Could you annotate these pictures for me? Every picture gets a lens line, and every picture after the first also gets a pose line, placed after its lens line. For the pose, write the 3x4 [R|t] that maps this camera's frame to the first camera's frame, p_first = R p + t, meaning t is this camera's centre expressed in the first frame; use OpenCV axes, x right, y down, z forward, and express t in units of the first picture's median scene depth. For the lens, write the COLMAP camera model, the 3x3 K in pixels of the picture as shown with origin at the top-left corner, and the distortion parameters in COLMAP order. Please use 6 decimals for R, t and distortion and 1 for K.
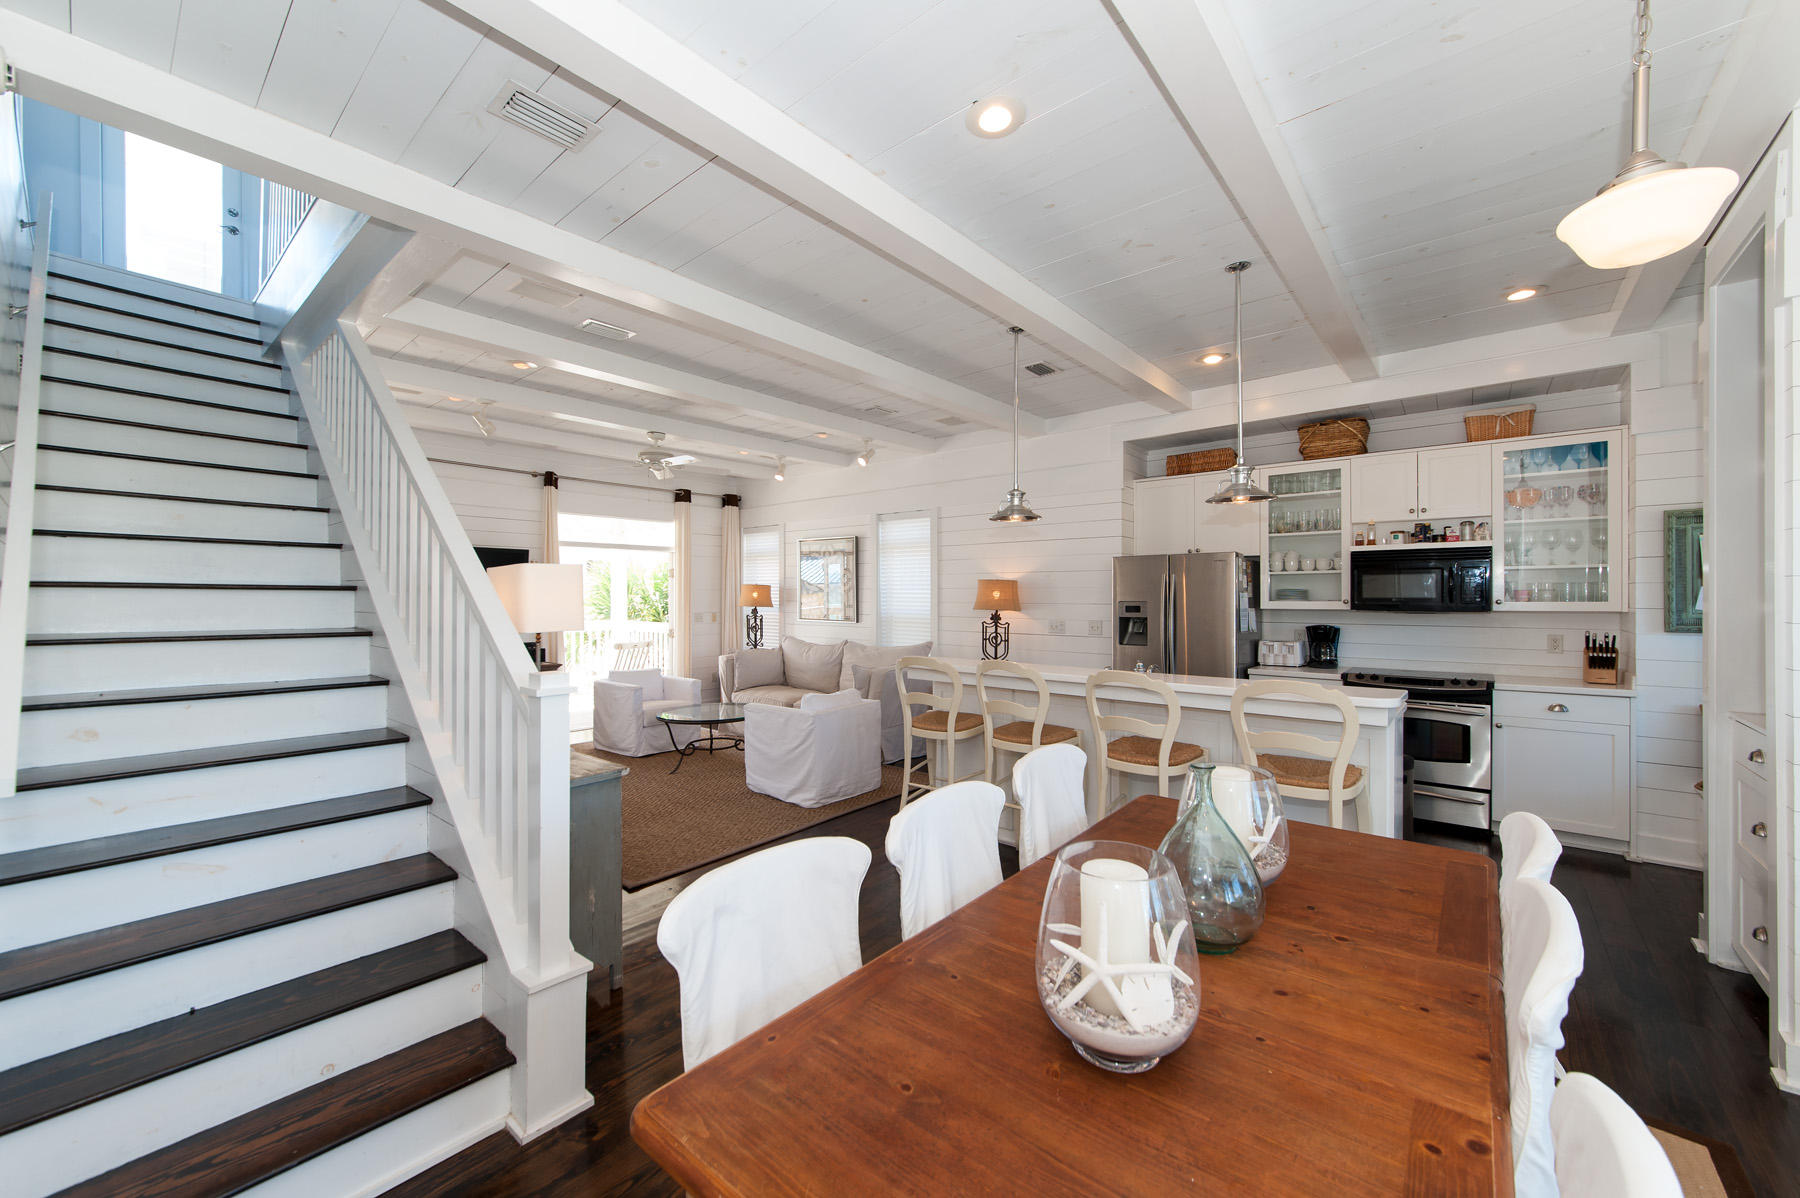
lens RADIAL K [[691.7, 0, 900.0], [0, 691.7, 599.0], [0, 0, 1]] dist [0.000063, 0.000010]
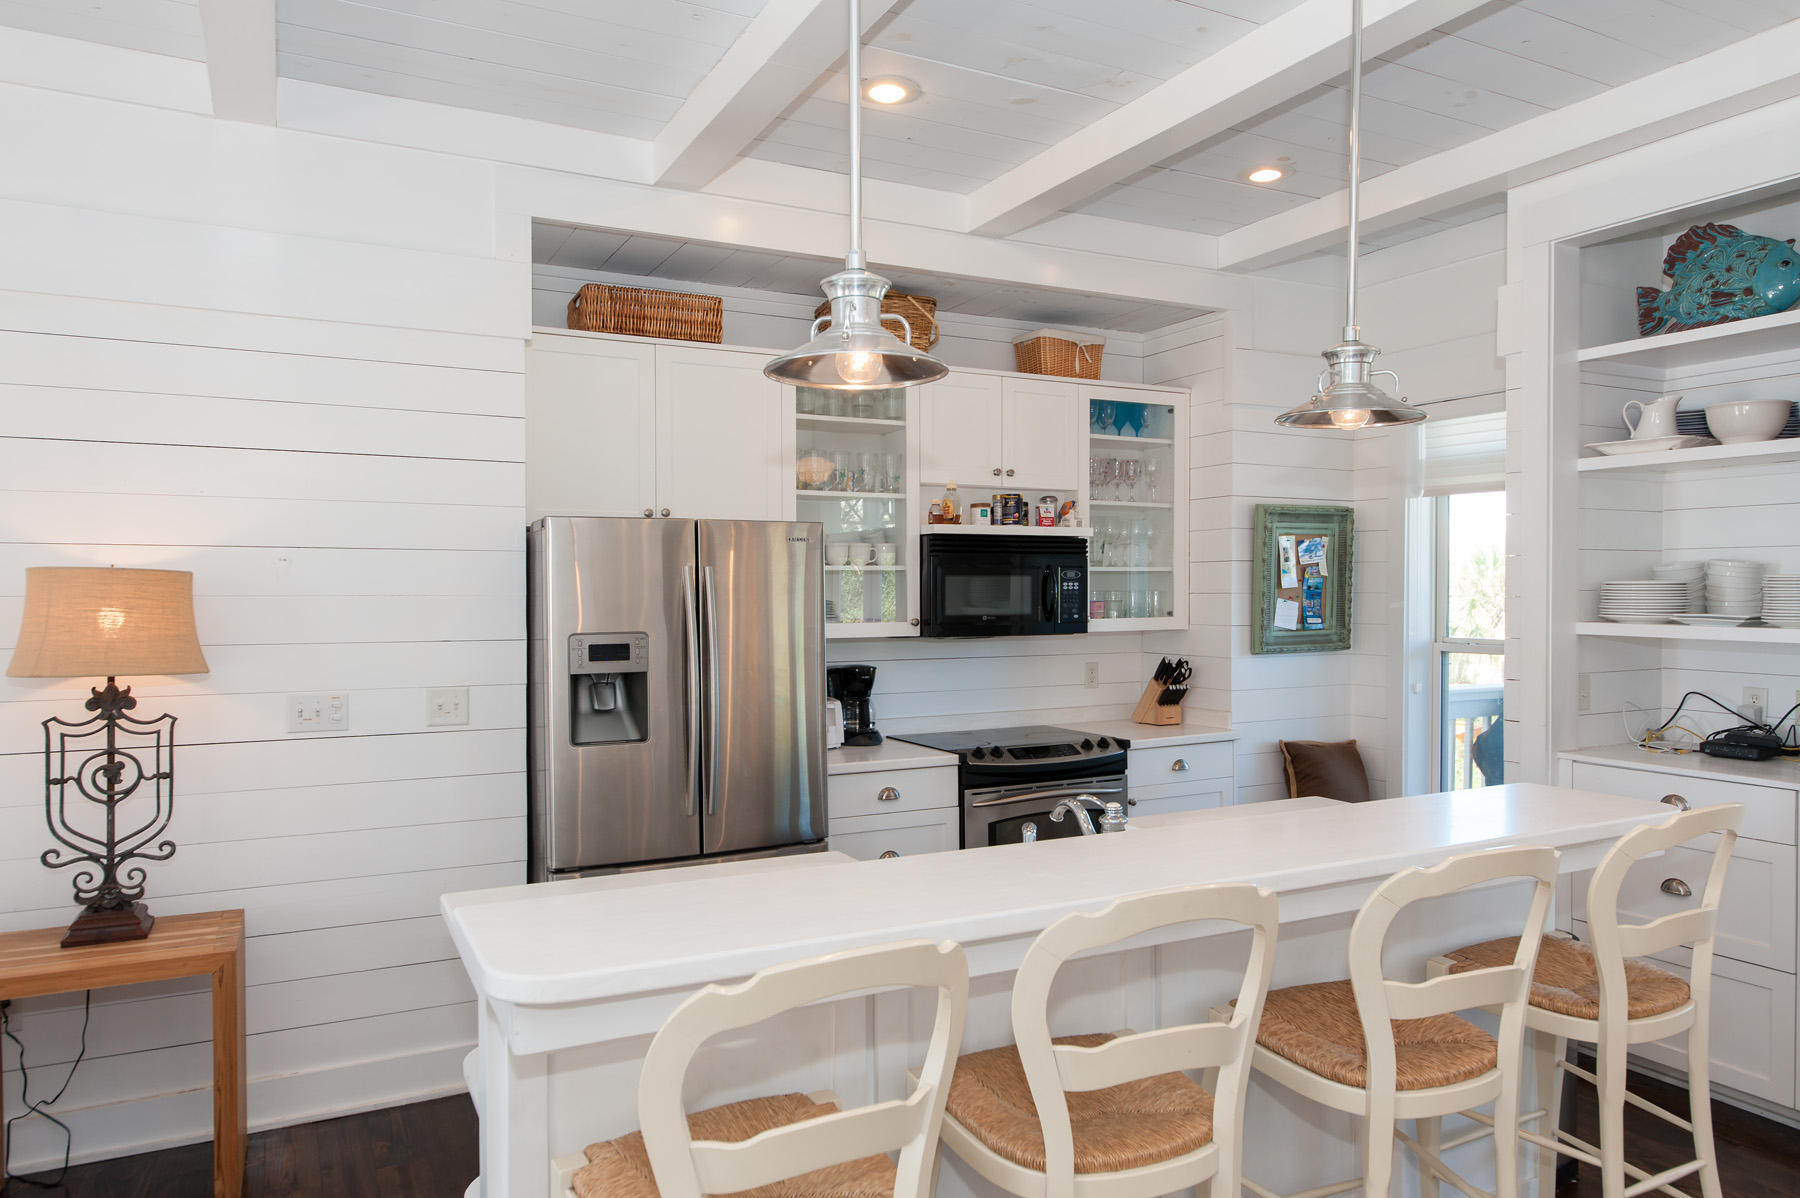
lens RADIAL K [[1208.2, 0, 900.0], [0, 1208.2, 599.0], [0, 0, 1]] dist [0.054682, 0.000123]
pose [[0.382868, -0.012848, 0.923714, -0.271646], [0.002561, 0.999914, 0.012846, -0.027712], [-0.923799, -0.002552, 0.382868, 0.636582]]
